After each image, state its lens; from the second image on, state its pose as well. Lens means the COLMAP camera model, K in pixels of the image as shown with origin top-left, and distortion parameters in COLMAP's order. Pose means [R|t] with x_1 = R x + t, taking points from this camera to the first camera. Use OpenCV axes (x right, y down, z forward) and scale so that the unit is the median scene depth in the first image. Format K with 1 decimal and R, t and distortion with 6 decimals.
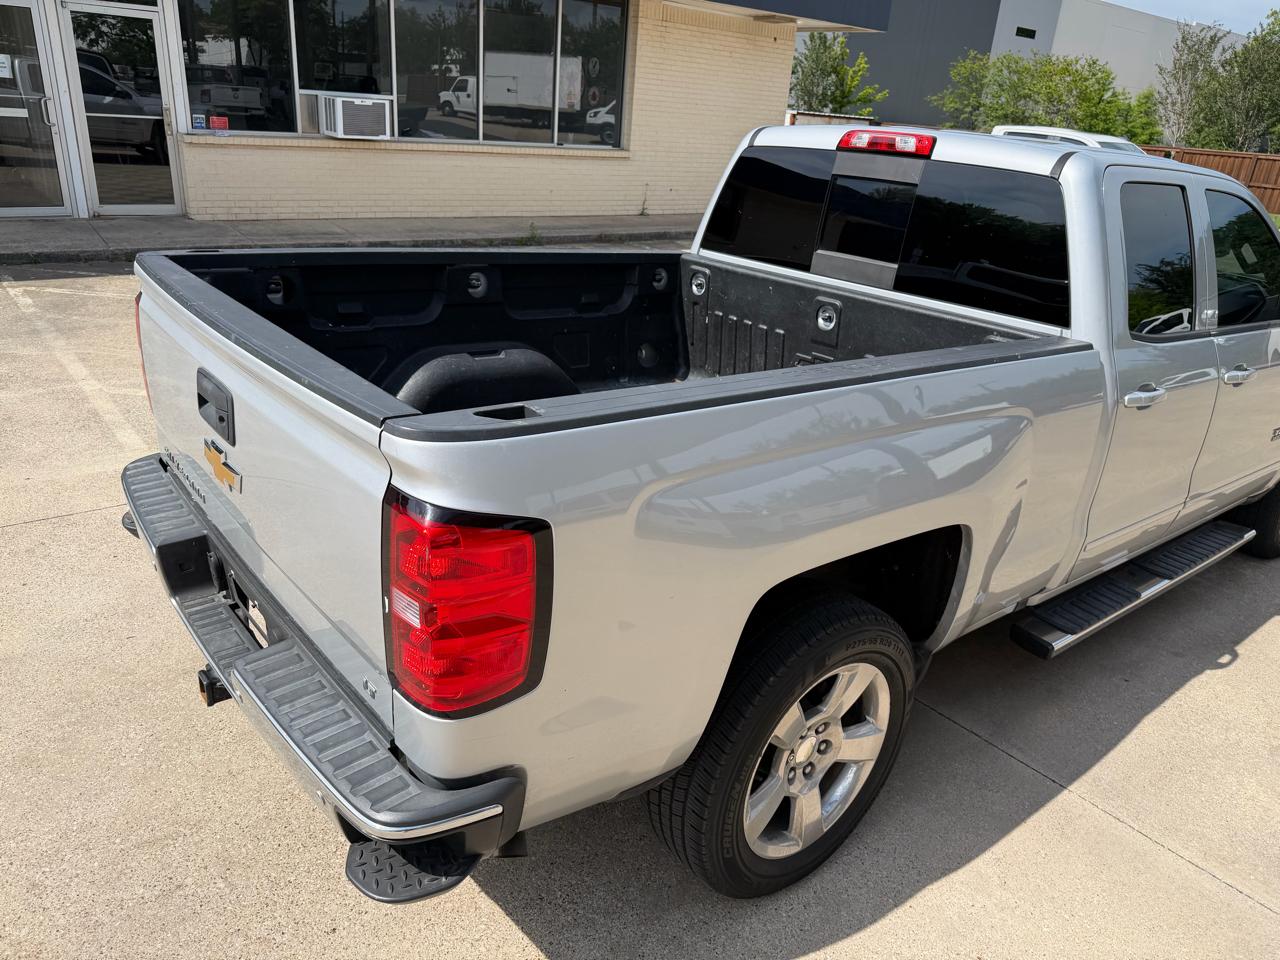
lens RADIAL K [[913.2, 0, 640.0], [0, 913.2, 480.0], [0, 0, 1]] dist [0.020042, -0.027423]
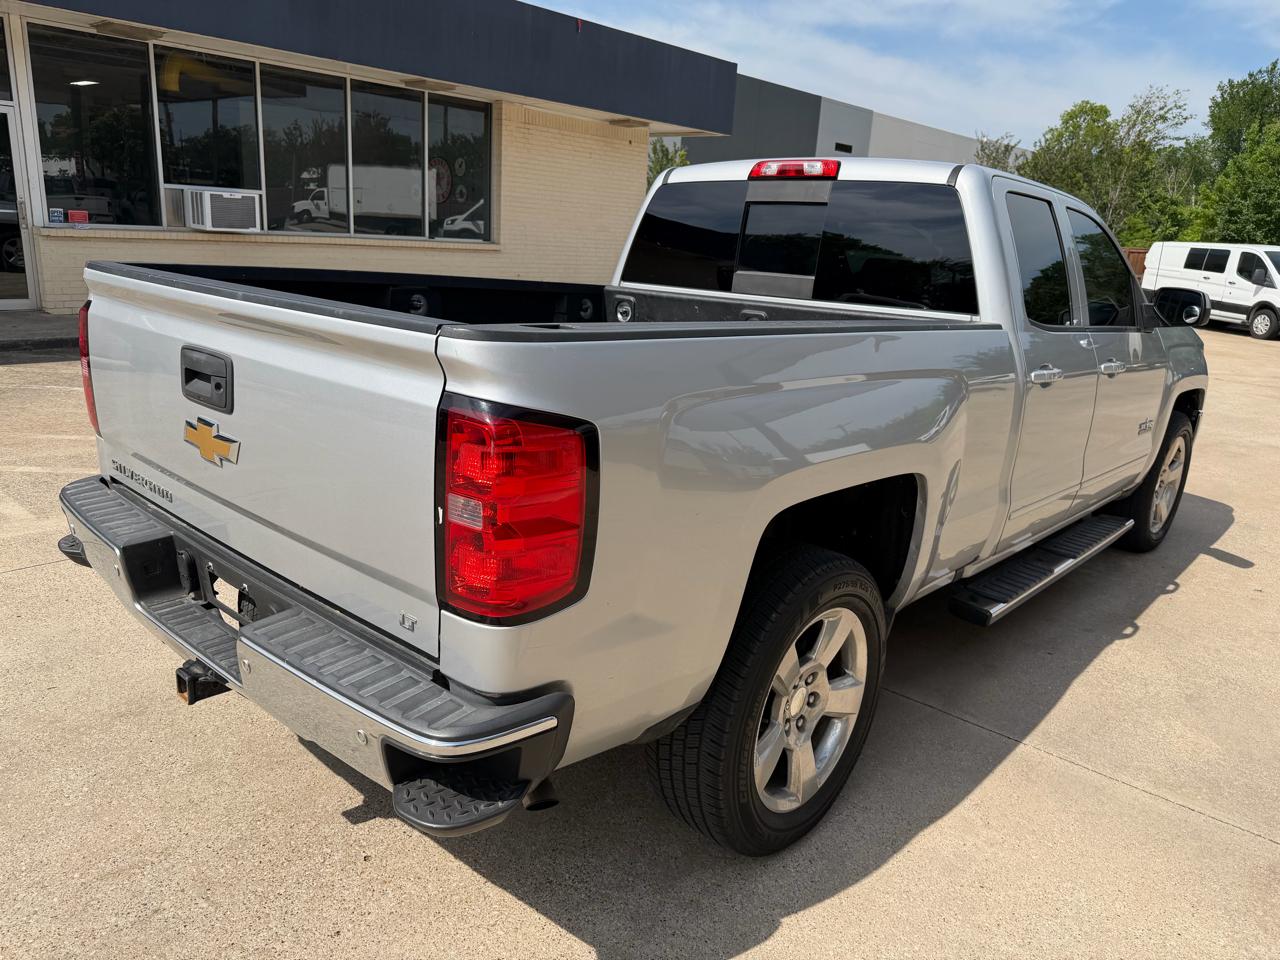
lens RADIAL K [[911.7, 0, 635.9], [0, 911.7, 472.3], [0, 0, 1]] dist [0.038513, -0.054536]
pose [[0.988062, -0.053787, 0.144361, -0.111184], [0.070578, 0.990990, -0.113833, 0.118803], [-0.136938, 0.122663, 0.982956, -0.016805]]
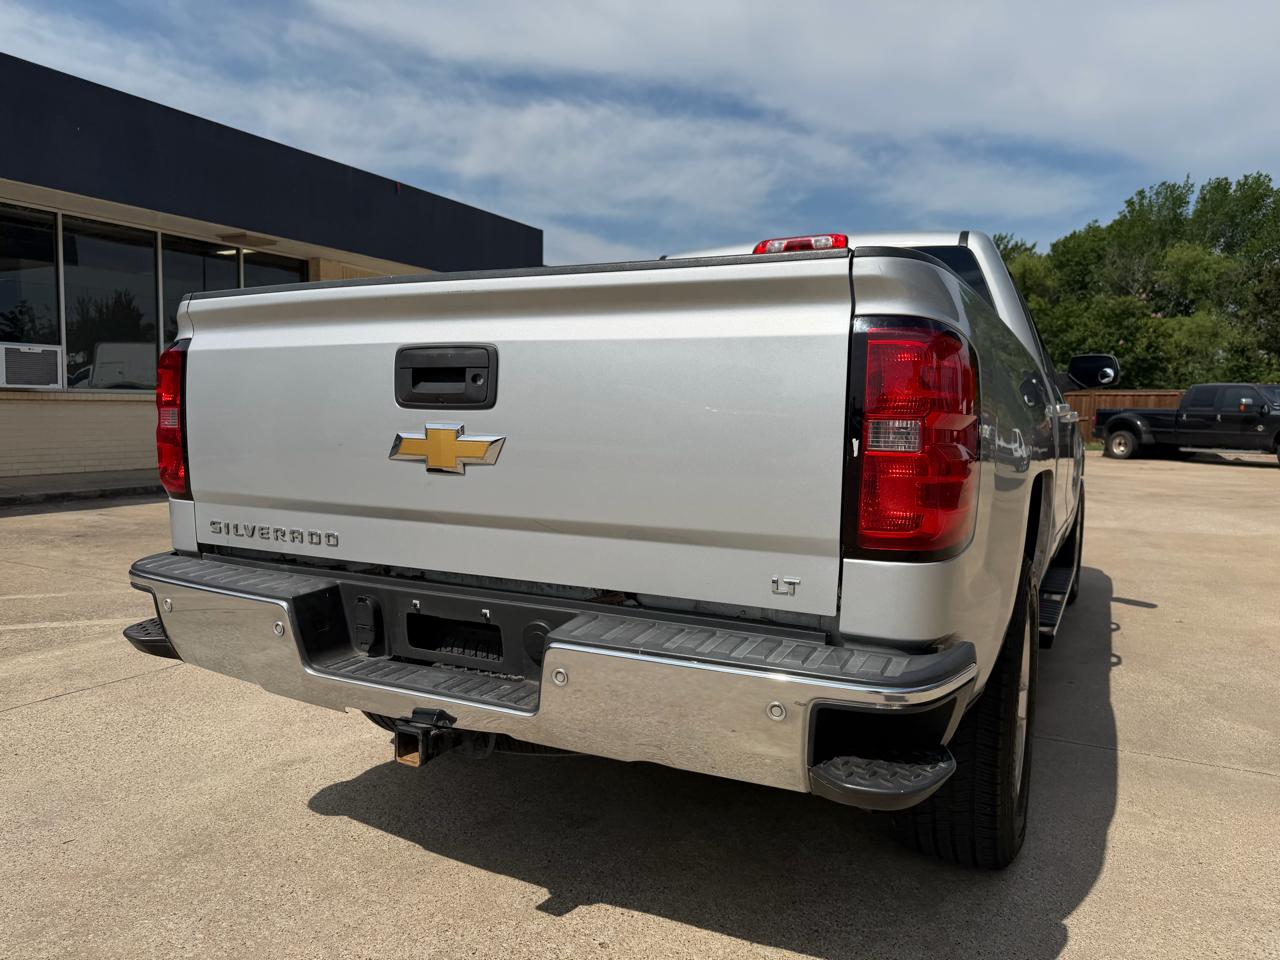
lens RADIAL K [[911.7, 0, 635.9], [0, 911.7, 472.3], [0, 0, 1]] dist [0.038513, -0.054536]
pose [[0.916637, -0.083630, 0.390874, -0.466674], [0.196024, 0.946257, -0.257238, 0.195607], [-0.348355, 0.312415, 0.883768, 0.132385]]
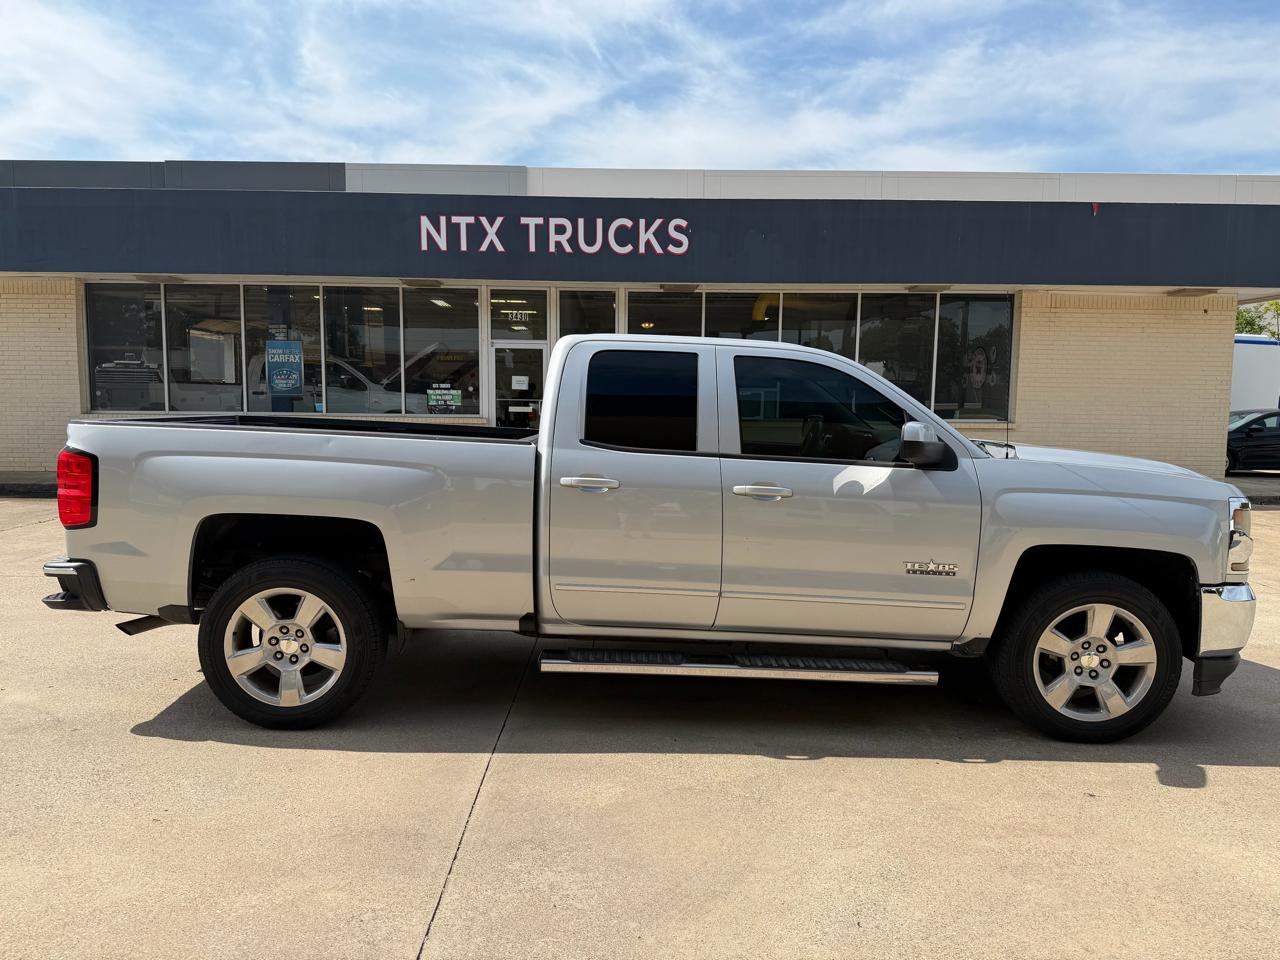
lens RADIAL K [[901.0, 0, 633.3], [0, 901.0, 479.6], [0, 0, 1]] dist [0.083249, -0.131086]
pose [[0.773786, -0.006197, -0.633417, 1.517167], [-0.200518, 0.946134, -0.254210, 0.255247], [0.600873, 0.323716, 0.730863, -0.002495]]
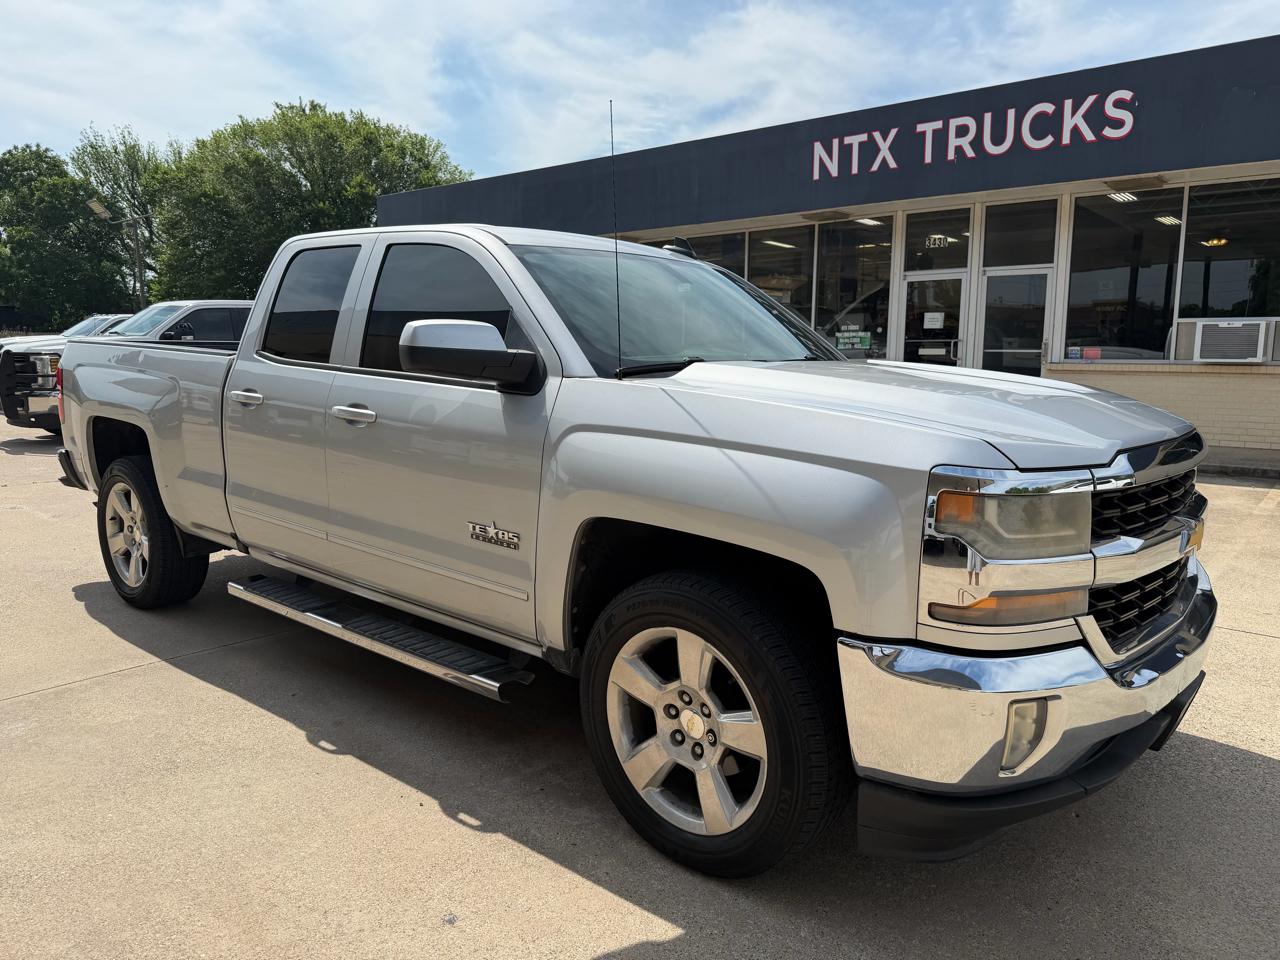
lens RADIAL K [[901.0, 0, 633.3], [0, 901.0, 479.6], [0, 0, 1]] dist [0.083249, -0.131086]
pose [[0.171698, 0.067360, -0.982844, 1.966875], [-0.365175, 0.930939, 0.000008, -0.186091], [0.914968, 0.358909, 0.184439, 1.319549]]
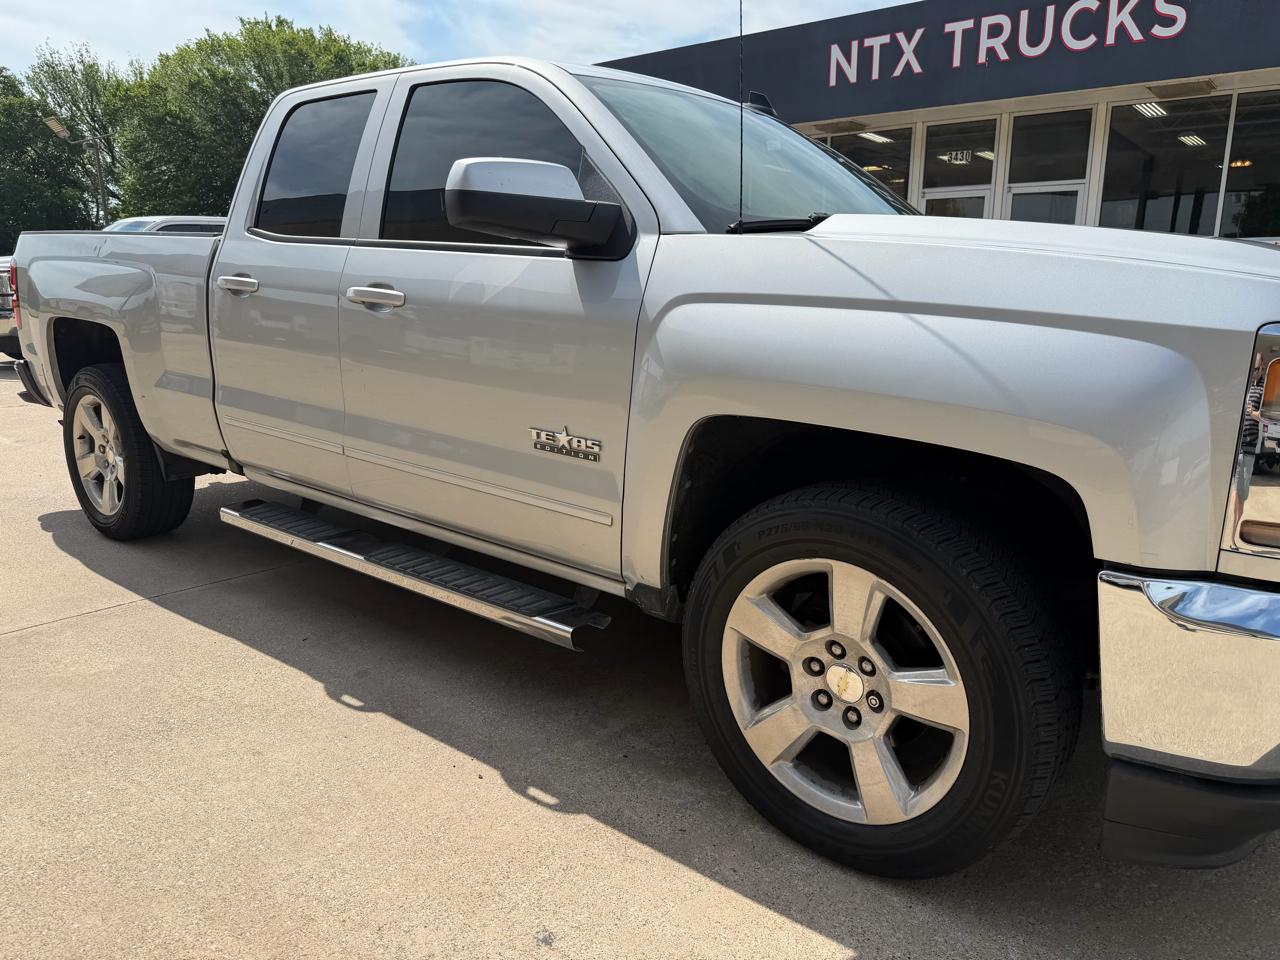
lens RADIAL K [[903.1, 0, 623.4], [0, 903.1, 481.3], [0, 0, 1]] dist [0.049588, -0.060039]
pose [[0.186420, 0.135807, -0.973039, 1.743199], [-0.368012, 0.927947, 0.059008, -0.107399], [0.910942, 0.347090, 0.222966, 1.266952]]
